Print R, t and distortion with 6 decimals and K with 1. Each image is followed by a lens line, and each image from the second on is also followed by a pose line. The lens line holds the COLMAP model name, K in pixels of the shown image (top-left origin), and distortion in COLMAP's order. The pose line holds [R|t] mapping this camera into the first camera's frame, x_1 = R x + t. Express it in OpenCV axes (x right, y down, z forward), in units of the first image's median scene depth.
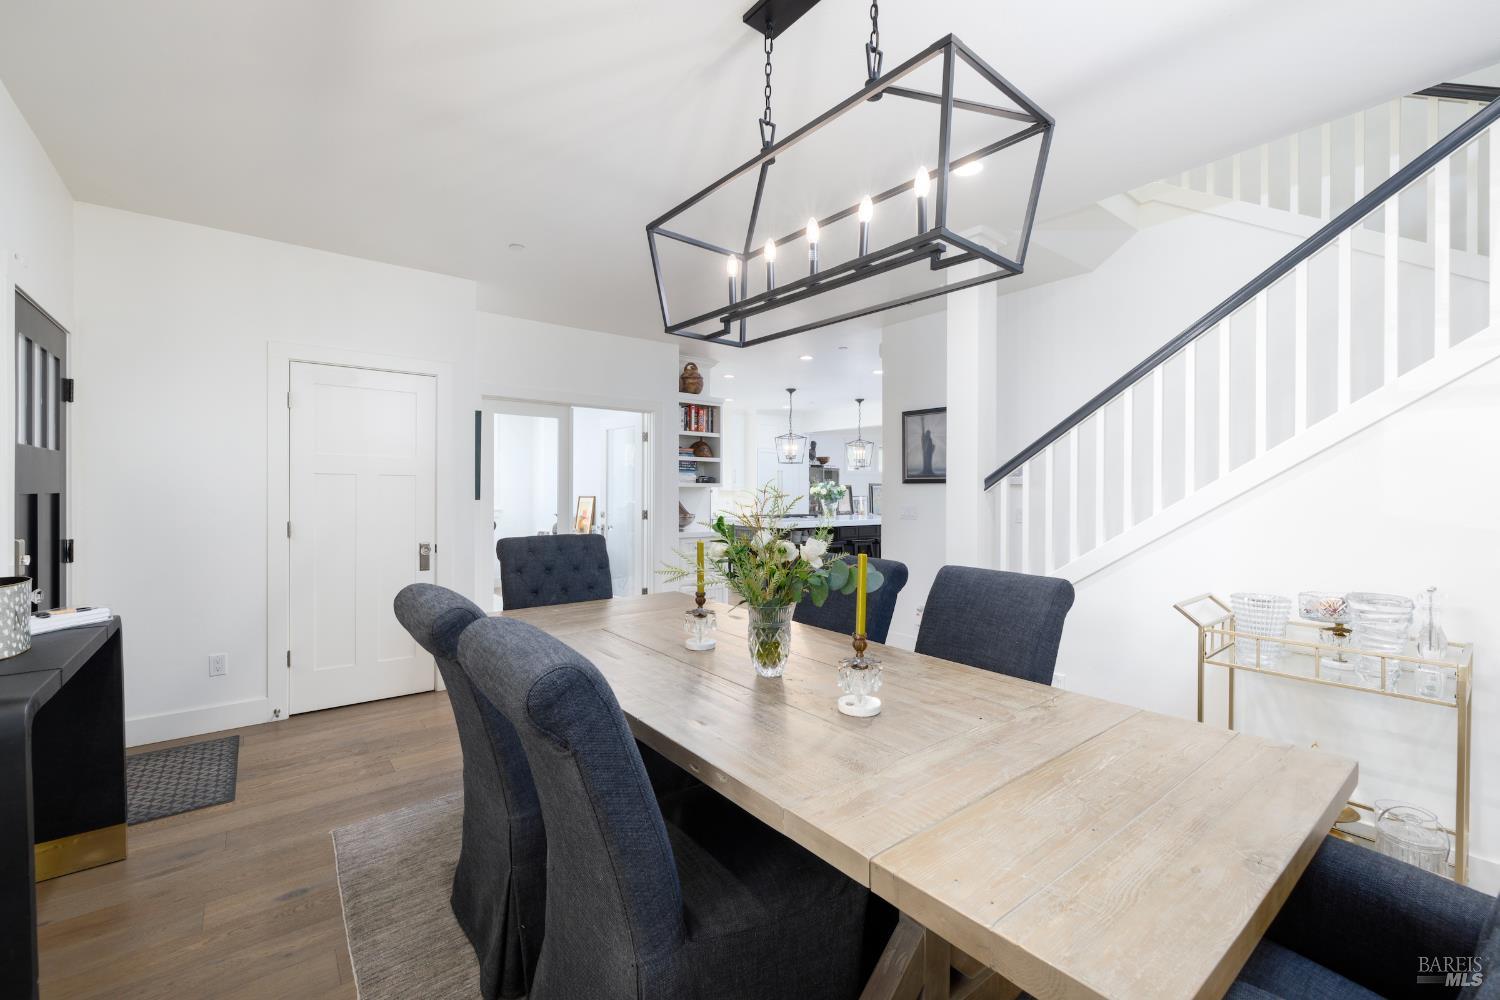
lens RADIAL K [[636.7, 0, 756.3], [0, 636.7, 509.6], [0, 0, 1]] dist [0.003612, 0.000686]
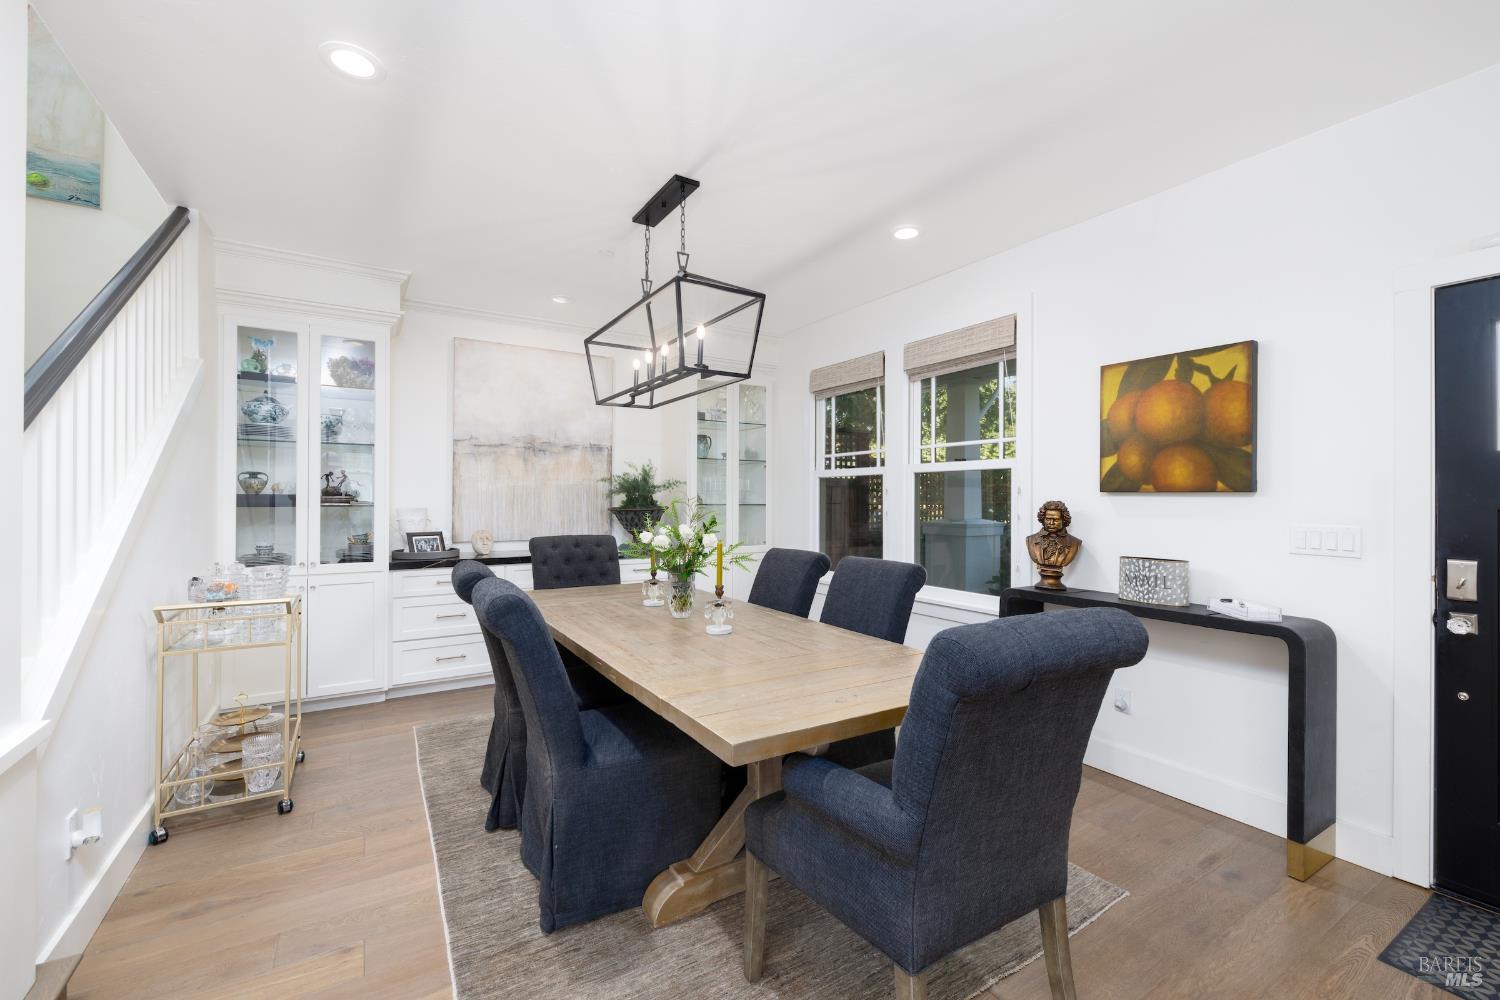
lens RADIAL K [[636.7, 0, 747.7], [0, 636.7, 492.7], [0, 0, 1]] dist [0.003612, 0.000686]
pose [[0.989343, -0.014196, -0.144910, 0.459129], [0.008811, 0.999249, -0.037738, 0.011304], [0.145337, 0.036059, 0.988725, -0.526951]]
